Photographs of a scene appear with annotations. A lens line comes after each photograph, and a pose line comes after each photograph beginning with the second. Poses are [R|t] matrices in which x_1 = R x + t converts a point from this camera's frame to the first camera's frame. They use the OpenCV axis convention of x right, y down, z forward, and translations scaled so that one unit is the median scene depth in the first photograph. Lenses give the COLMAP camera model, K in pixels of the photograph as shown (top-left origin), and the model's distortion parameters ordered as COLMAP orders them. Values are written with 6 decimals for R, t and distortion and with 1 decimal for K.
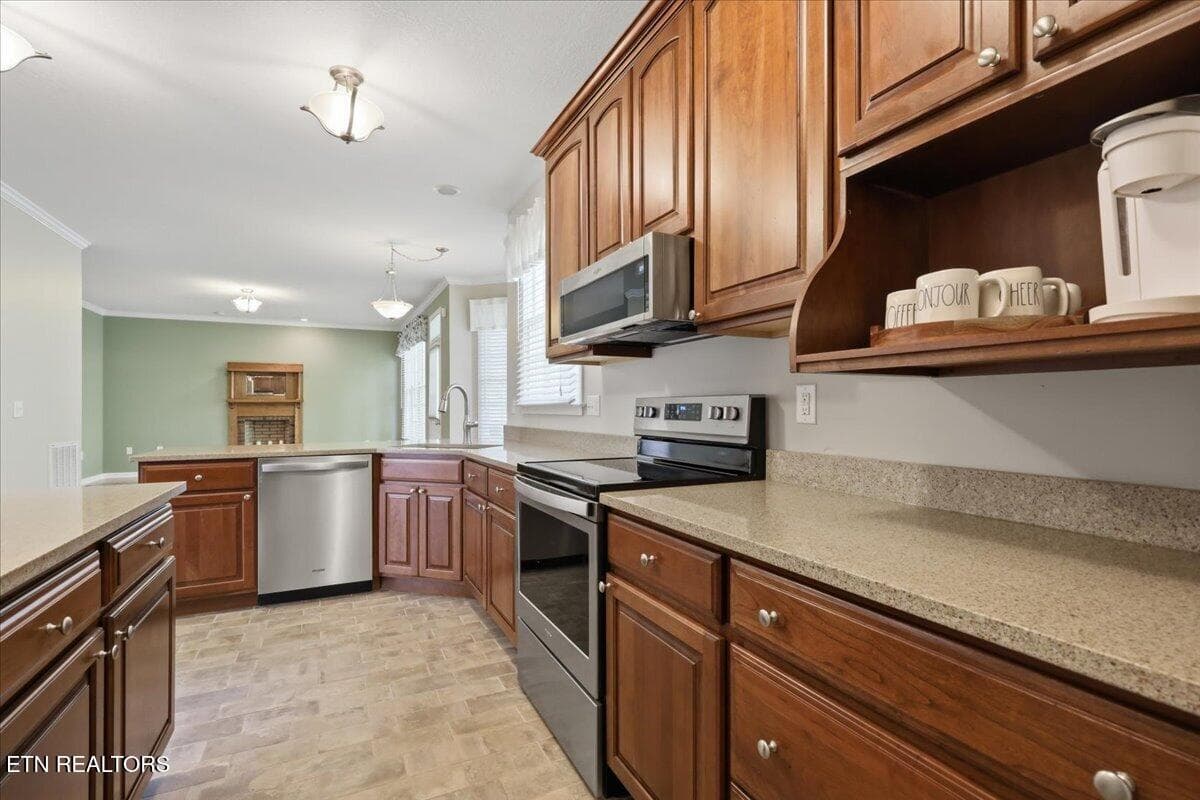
lens RADIAL K [[543.8, 0, 594.6], [0, 543.8, 406.7], [0, 0, 1]] dist [-0.001619, -0.000406]
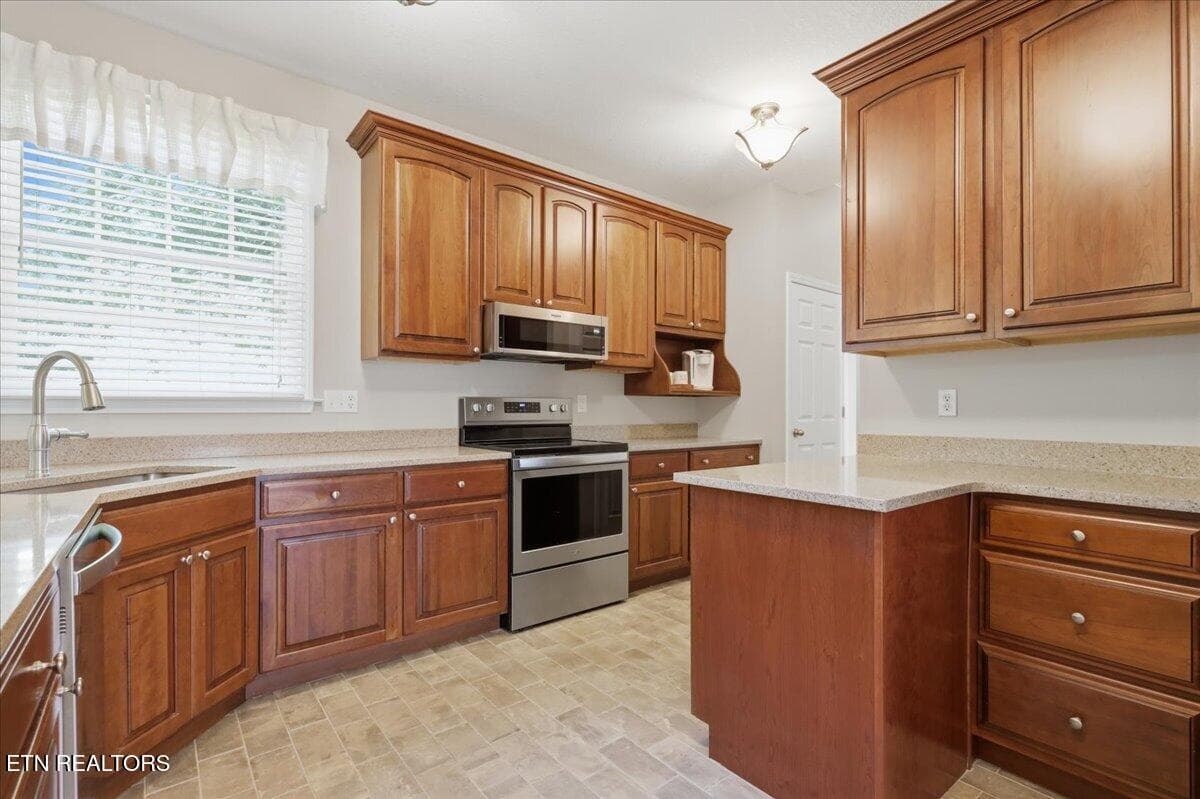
lens RADIAL K [[543.8, 0, 594.6], [0, 543.8, 406.2], [0, 0, 1]] dist [-0.001619, -0.000406]
pose [[-0.199279, 0.008157, 0.979909, -1.406479], [0.000724, 0.999966, -0.008177, 0.018476], [-0.979943, -0.000920, -0.199278, 1.100183]]
